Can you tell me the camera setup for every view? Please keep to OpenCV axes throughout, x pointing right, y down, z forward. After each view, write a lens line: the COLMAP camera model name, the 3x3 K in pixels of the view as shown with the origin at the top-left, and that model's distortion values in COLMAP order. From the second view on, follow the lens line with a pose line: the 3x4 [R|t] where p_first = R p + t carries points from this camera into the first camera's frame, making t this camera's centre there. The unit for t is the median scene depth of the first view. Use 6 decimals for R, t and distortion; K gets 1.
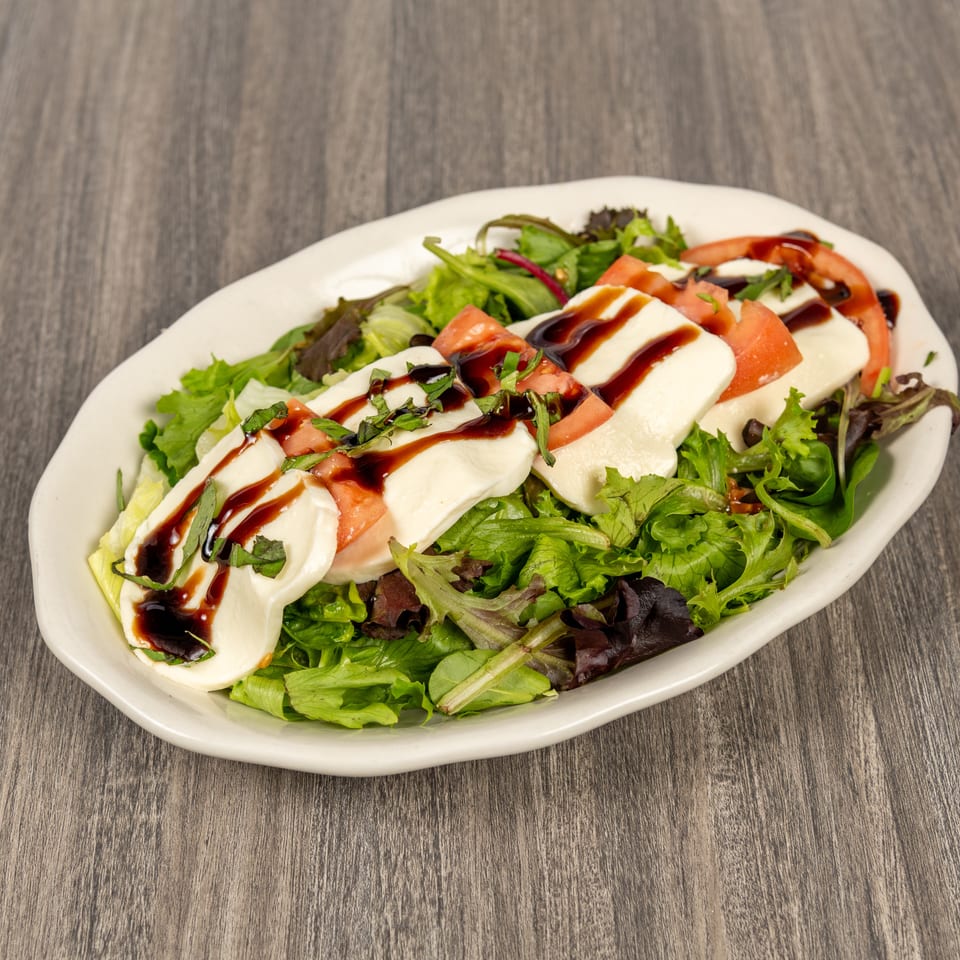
lens RADIAL K [[2091.2, 0, 497.4], [0, 2091.2, 419.4], [0, 0, 1]] dist [-0.003659, 0.000000]
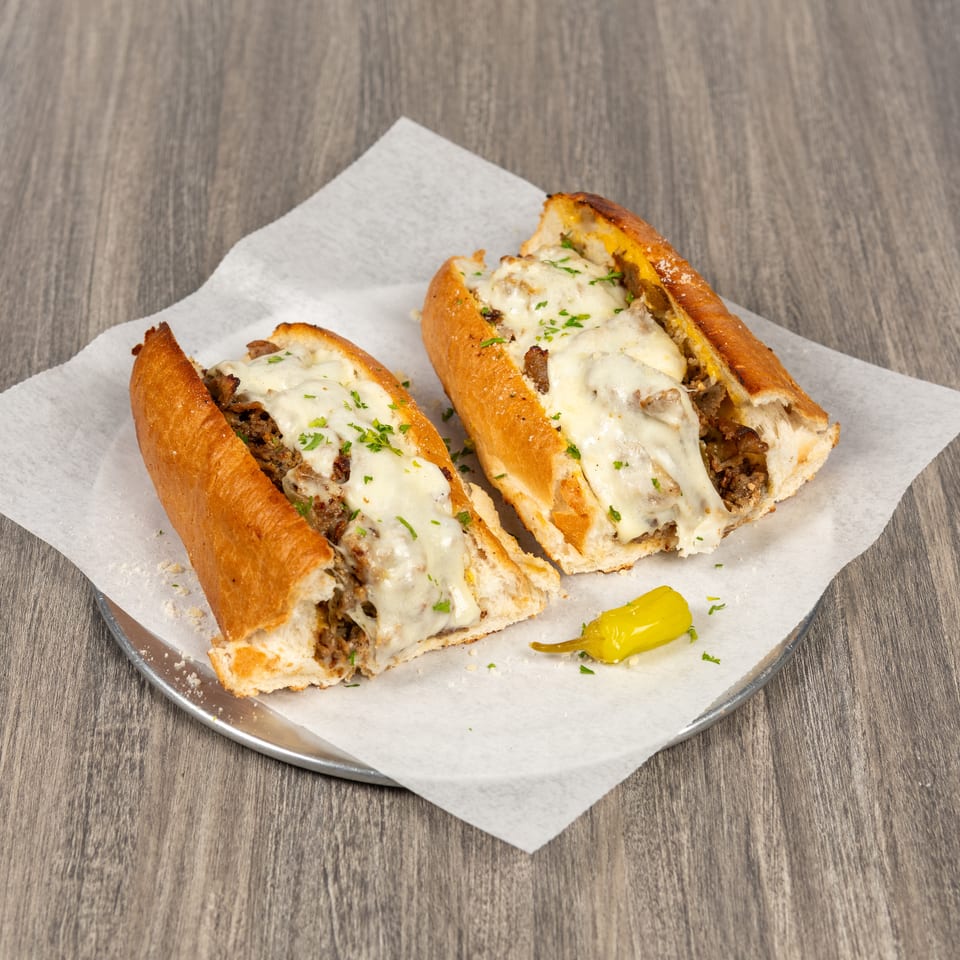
lens RADIAL K [[2563.6, 0, 483.9], [0, 2563.6, 479.3], [0, 0, 1]] dist [0.020072, 0.000000]
pose [[0.999631, 0.026522, 0.005944, 0.015159], [-0.026159, 0.998174, -0.054441, 0.110305], [-0.007377, 0.054265, 0.998499, -0.429104]]
